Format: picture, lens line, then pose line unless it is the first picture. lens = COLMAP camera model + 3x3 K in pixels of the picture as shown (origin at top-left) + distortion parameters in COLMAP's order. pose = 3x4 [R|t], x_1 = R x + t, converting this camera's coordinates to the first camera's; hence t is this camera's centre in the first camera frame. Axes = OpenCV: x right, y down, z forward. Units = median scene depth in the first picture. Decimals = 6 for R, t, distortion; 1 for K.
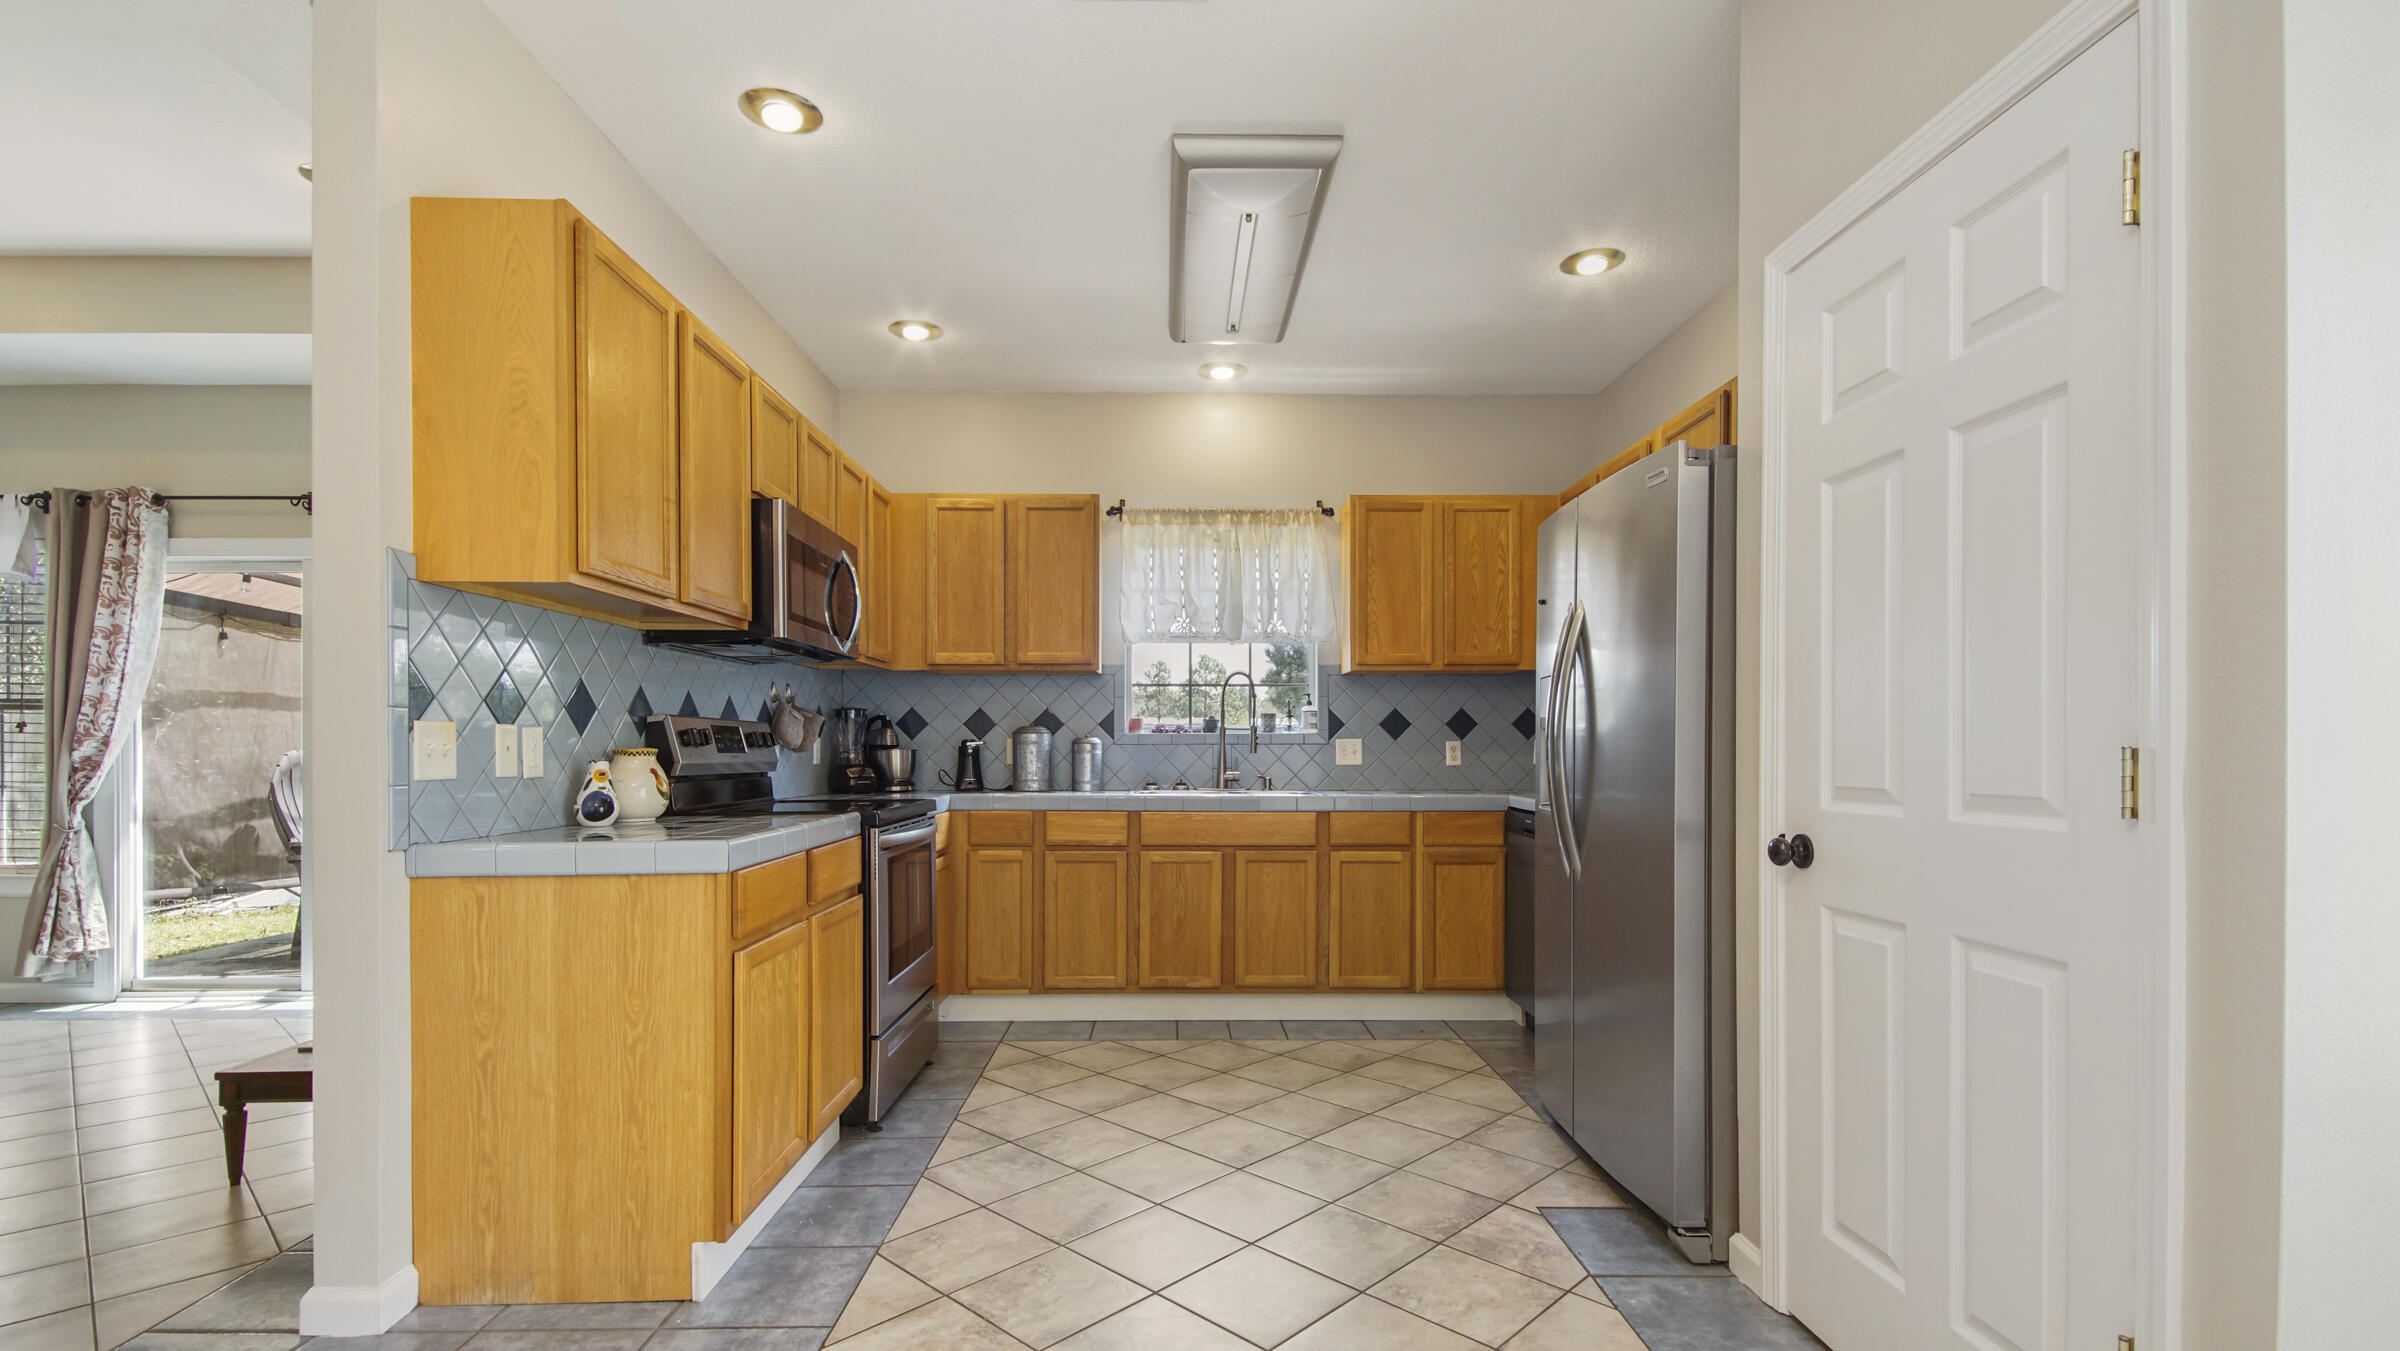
lens RADIAL K [[1078.7, 0, 1196.0], [0, 1078.7, 747.7], [0, 0, 1]] dist [0.037296, -0.018207]
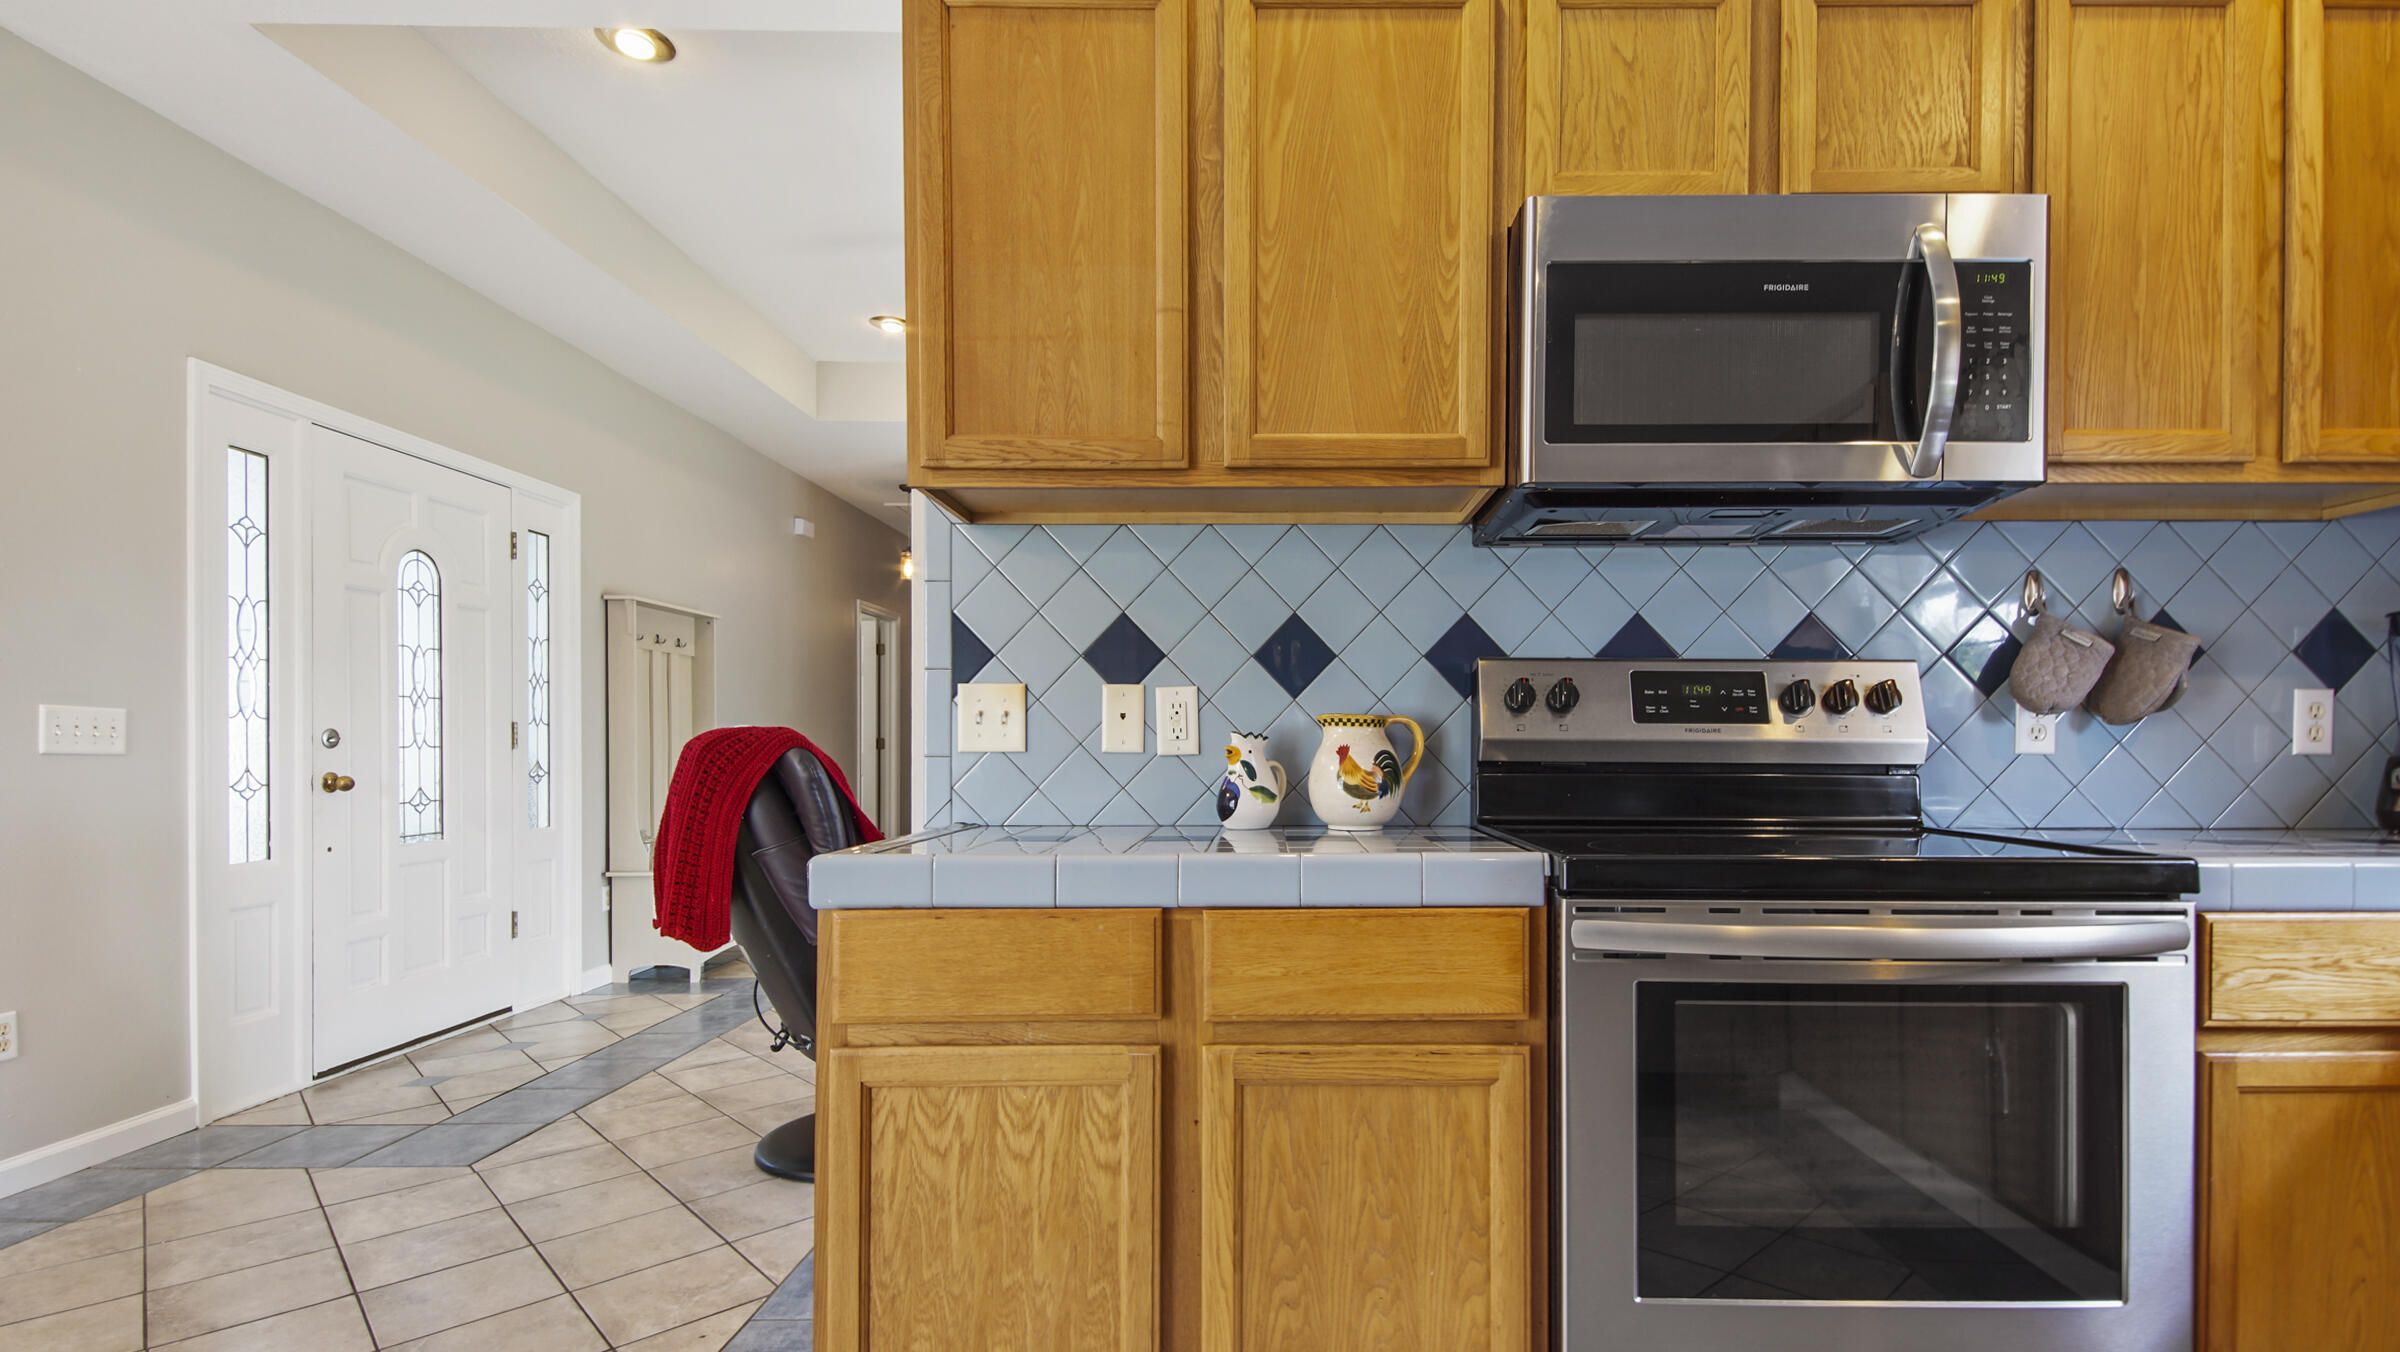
lens RADIAL K [[1099.8, 0, 1299.7], [0, 1099.8, 755.7], [0, 0, 1]] dist [0.027416, -0.019878]
pose [[-0.009014, 0.008252, -0.999925, 0.073259], [0.000049, 0.999966, 0.008252, 0.011681], [0.999959, 0.000025, -0.009014, 0.605915]]
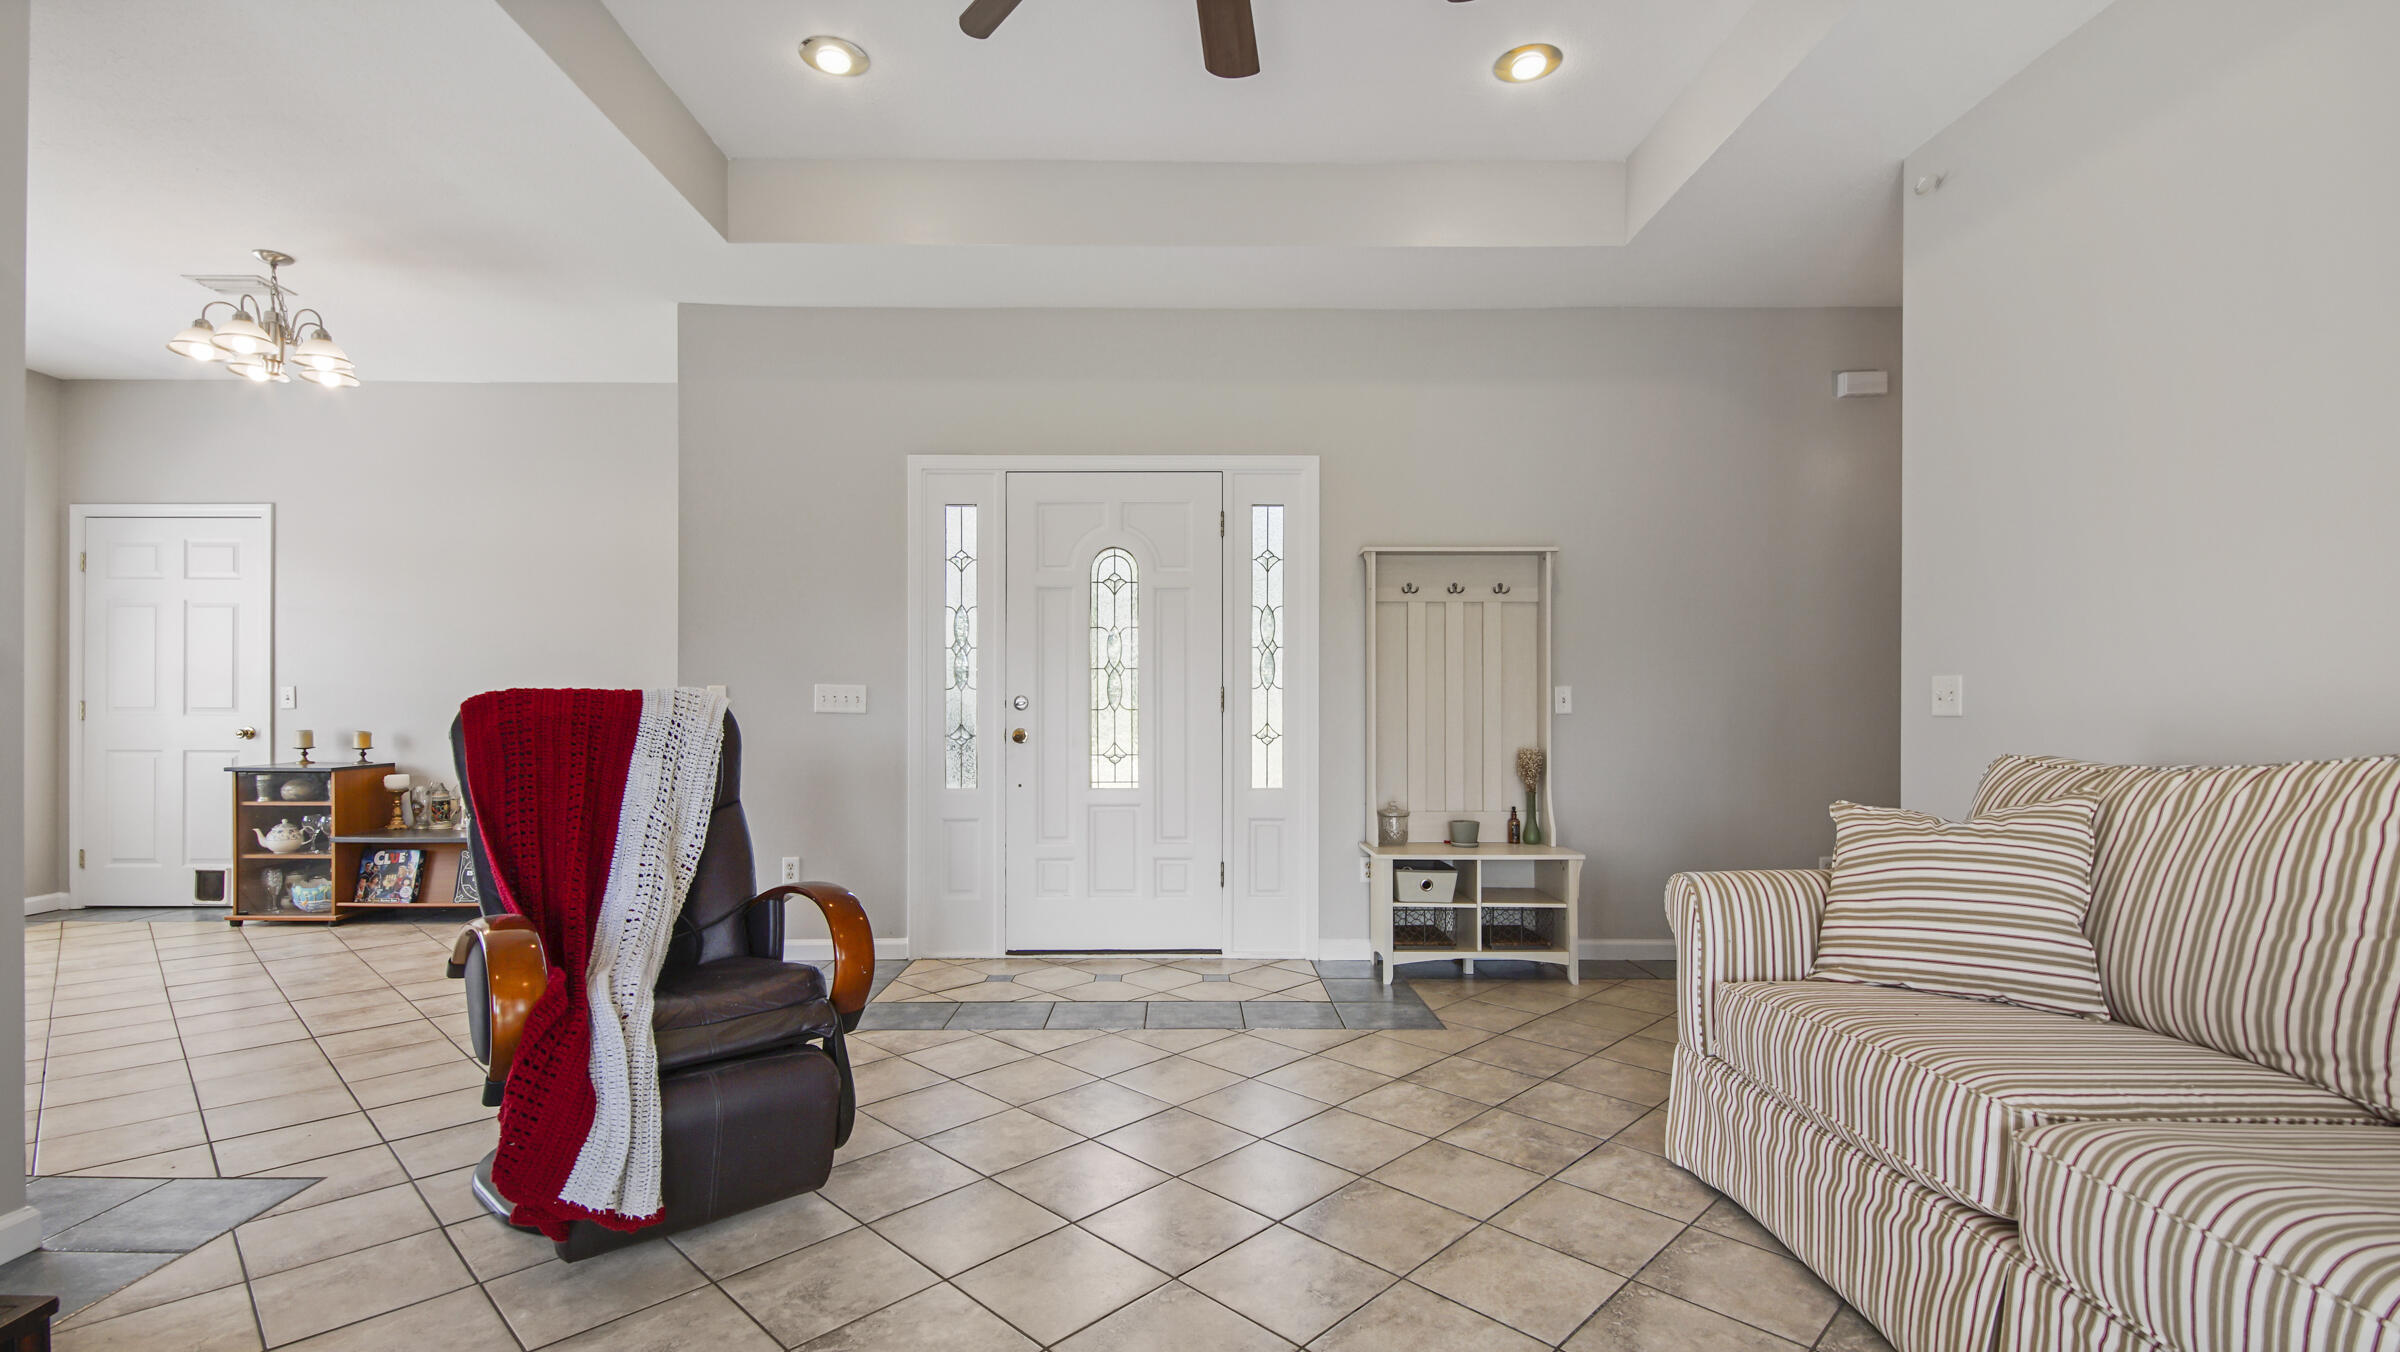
lens RADIAL K [[1038.9, 0, 1189.5], [0, 1038.9, 707.1], [0, 0, 1]] dist [0.040235, -0.023133]
pose [[-0.999995, -0.002813, -0.001214, -0.838997], [-0.002808, 0.999988, -0.004018, 0.013448], [0.001225, -0.004015, -0.999991, 0.888682]]
